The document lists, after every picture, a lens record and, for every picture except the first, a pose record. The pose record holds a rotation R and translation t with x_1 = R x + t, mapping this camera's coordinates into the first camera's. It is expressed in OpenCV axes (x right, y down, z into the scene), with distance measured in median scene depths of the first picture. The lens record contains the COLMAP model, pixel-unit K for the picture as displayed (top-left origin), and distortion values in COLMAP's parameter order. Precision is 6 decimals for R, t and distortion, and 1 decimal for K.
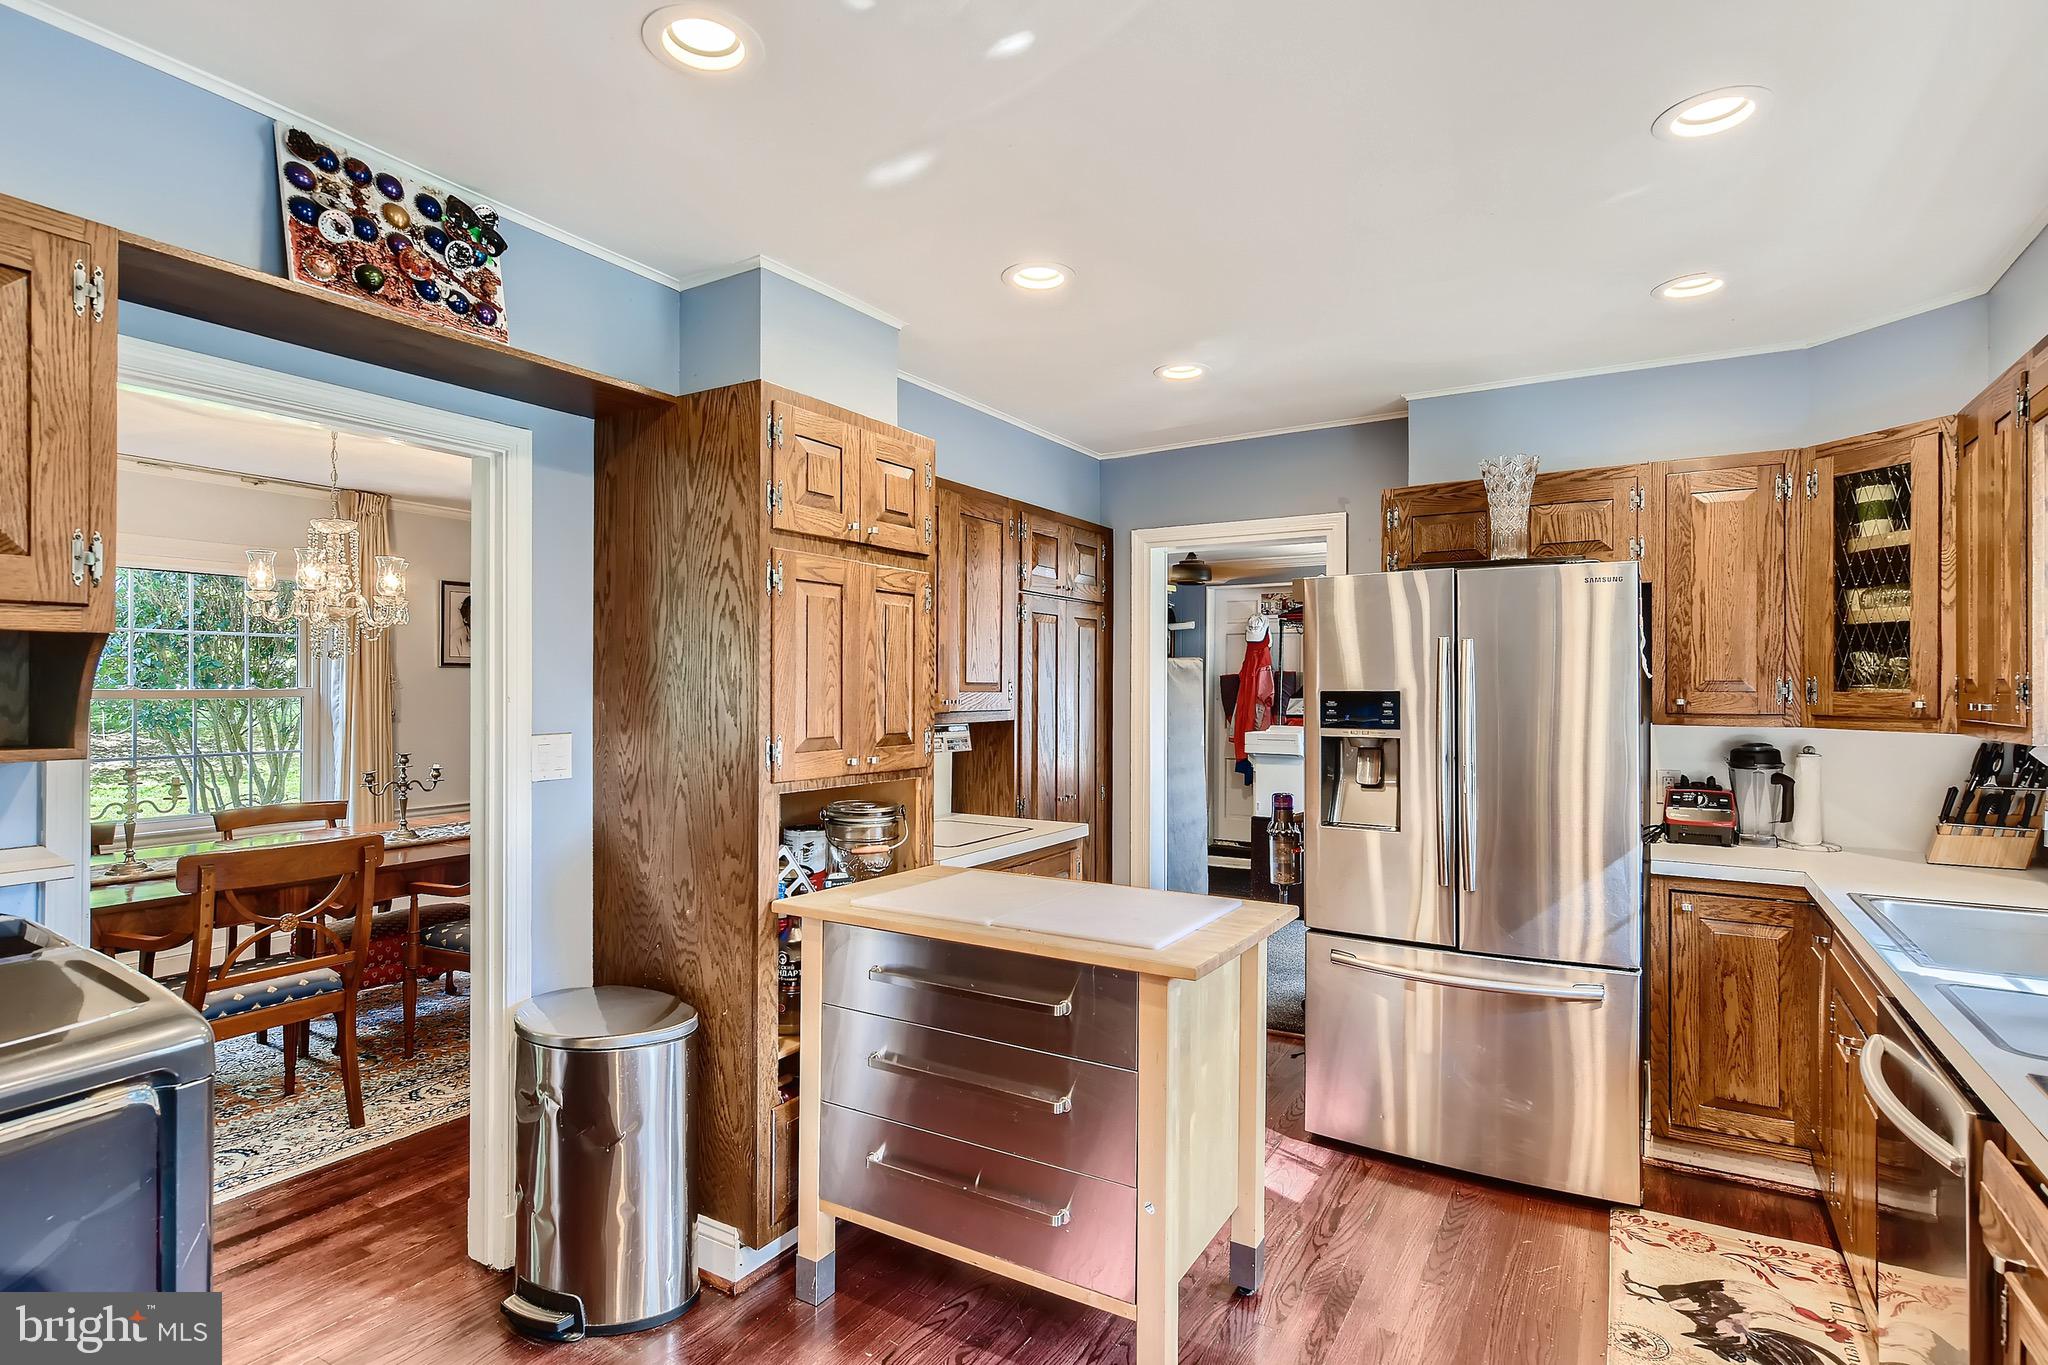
lens RADIAL K [[1035.1, 0, 1030.8], [0, 1035.1, 692.4], [0, 0, 1]] dist [0.004637, 0.001140]
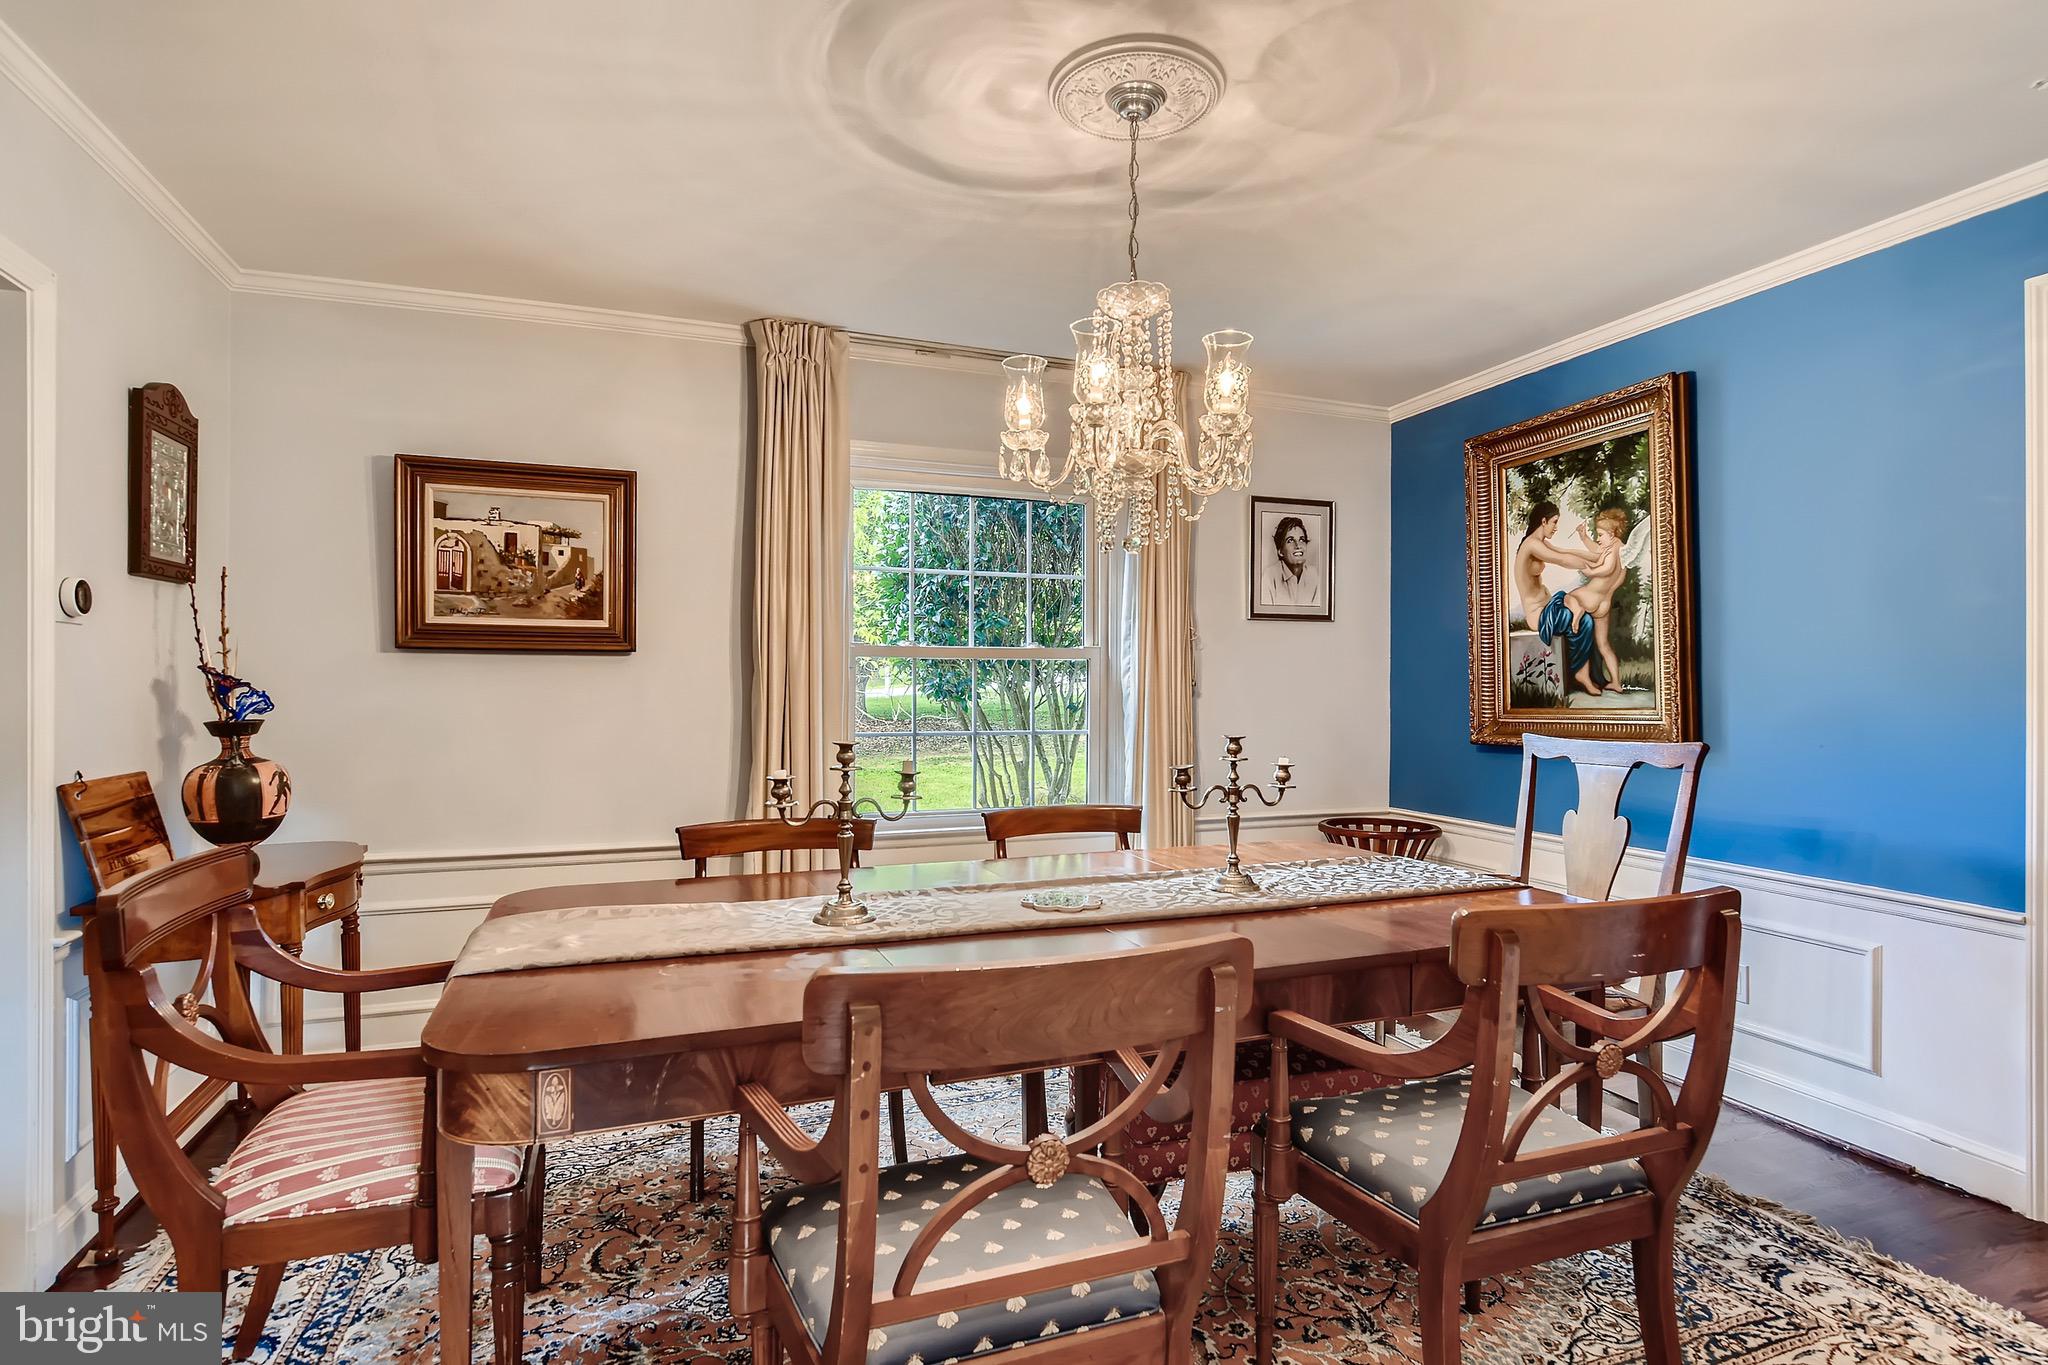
lens RADIAL K [[1035.1, 0, 1030.8], [0, 1035.1, 692.4], [0, 0, 1]] dist [0.004637, 0.001140]
pose [[0.782153, 0.001698, -0.623084, -0.315228], [-0.003134, 0.999994, -0.001209, 0.033530], [0.623078, 0.002898, 0.782154, 0.456269]]
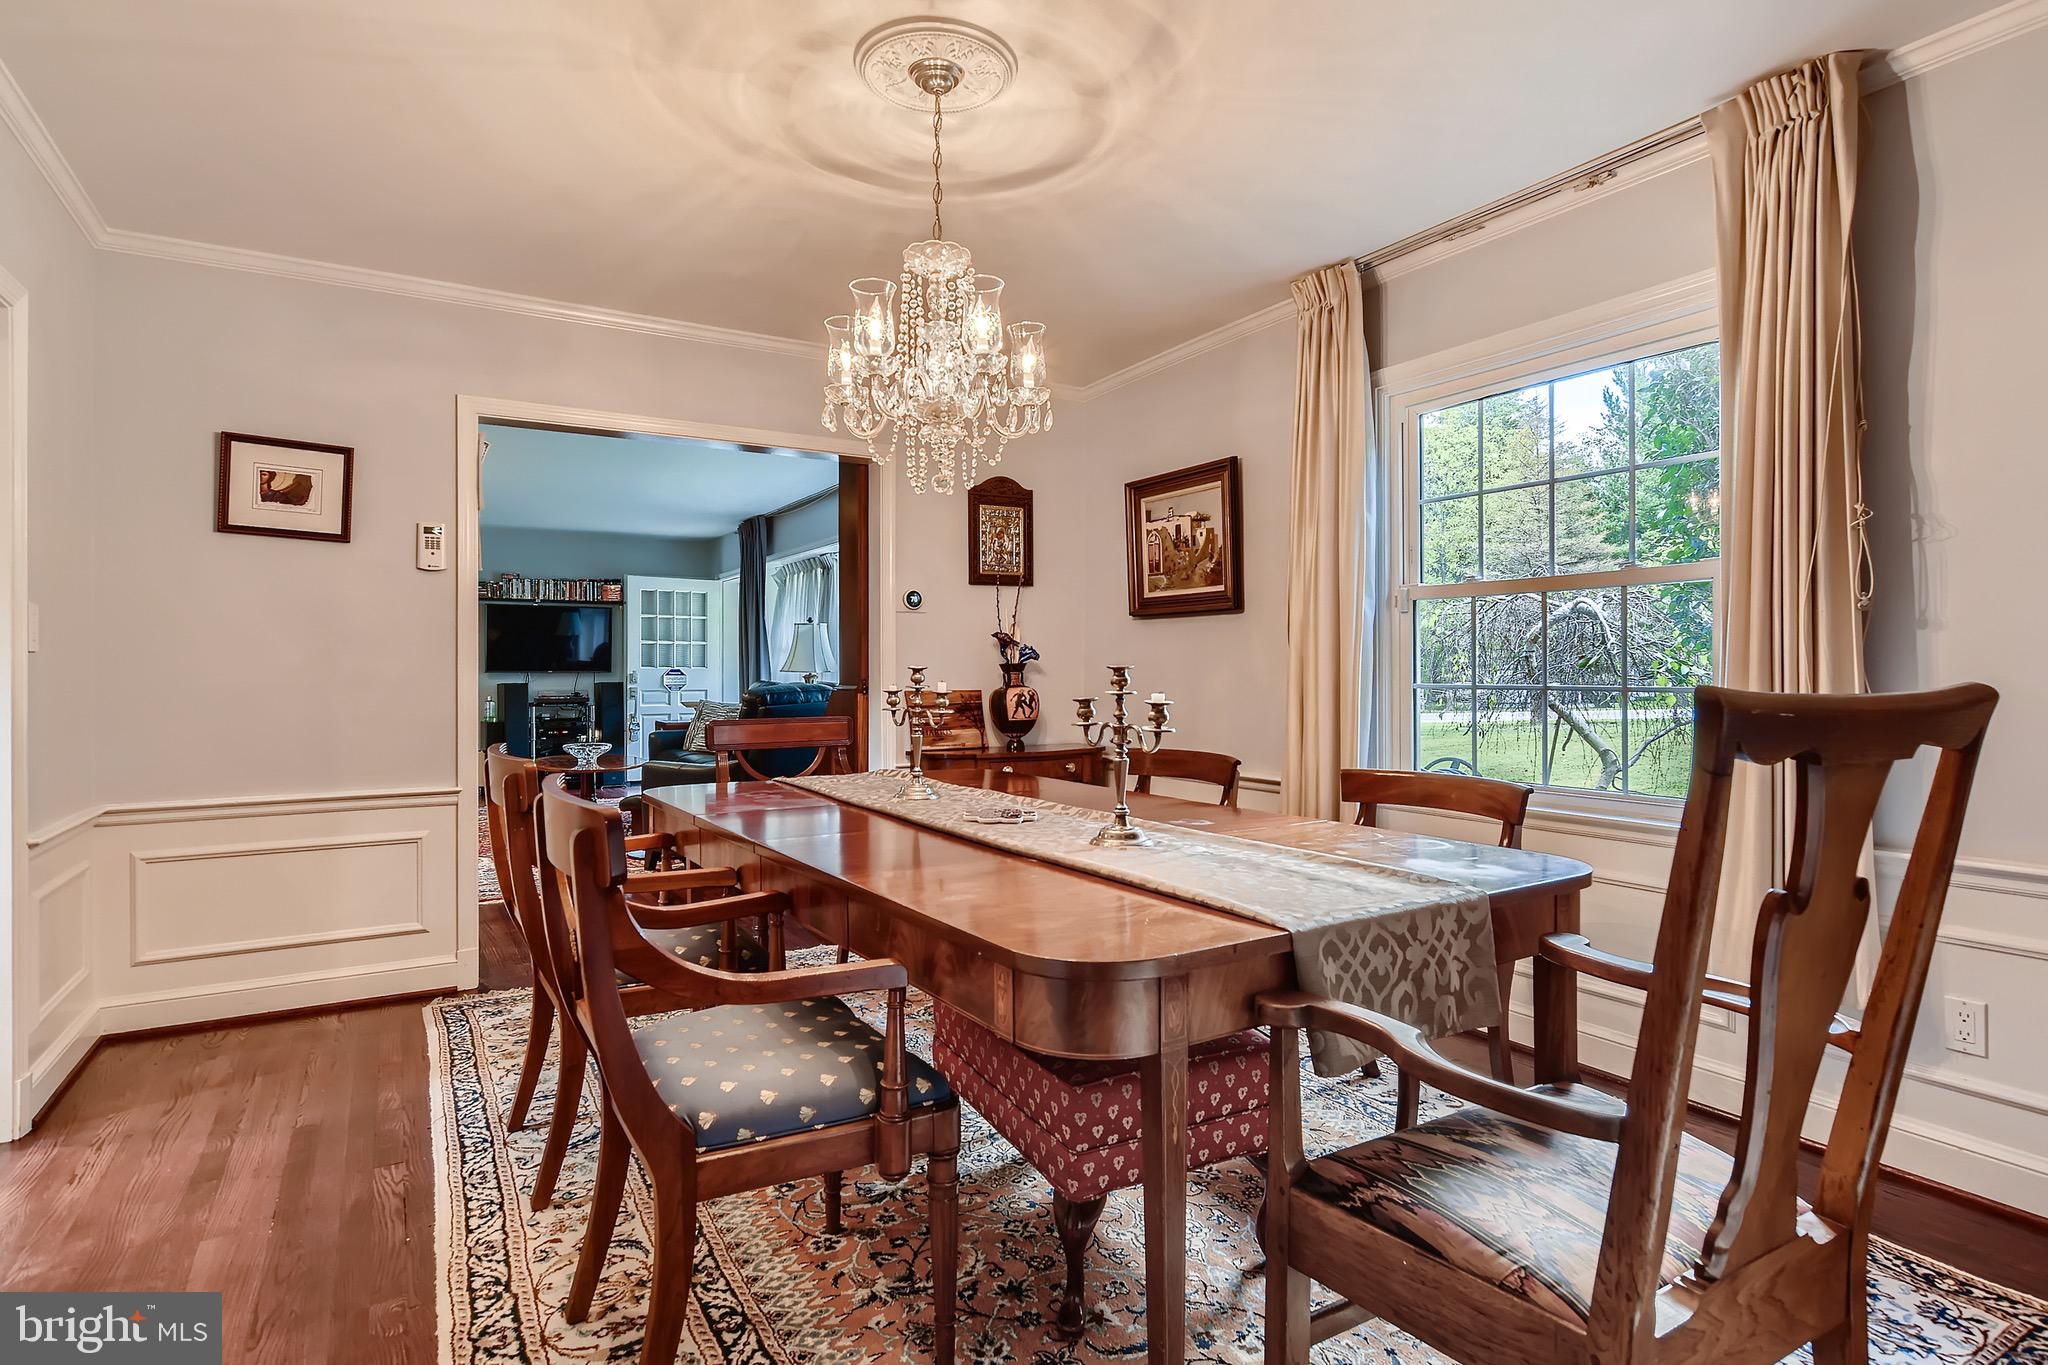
lens RADIAL K [[1043.1, 0, 1026.4], [0, 1043.1, 676.8], [0, 0, 1]] dist [0.021147, 0.000286]
pose [[-0.465996, 0.002404, -0.884783, -0.107883], [-0.004560, 0.999977, 0.005118, 0.061818], [0.884775, 0.006419, -0.465974, 1.229033]]
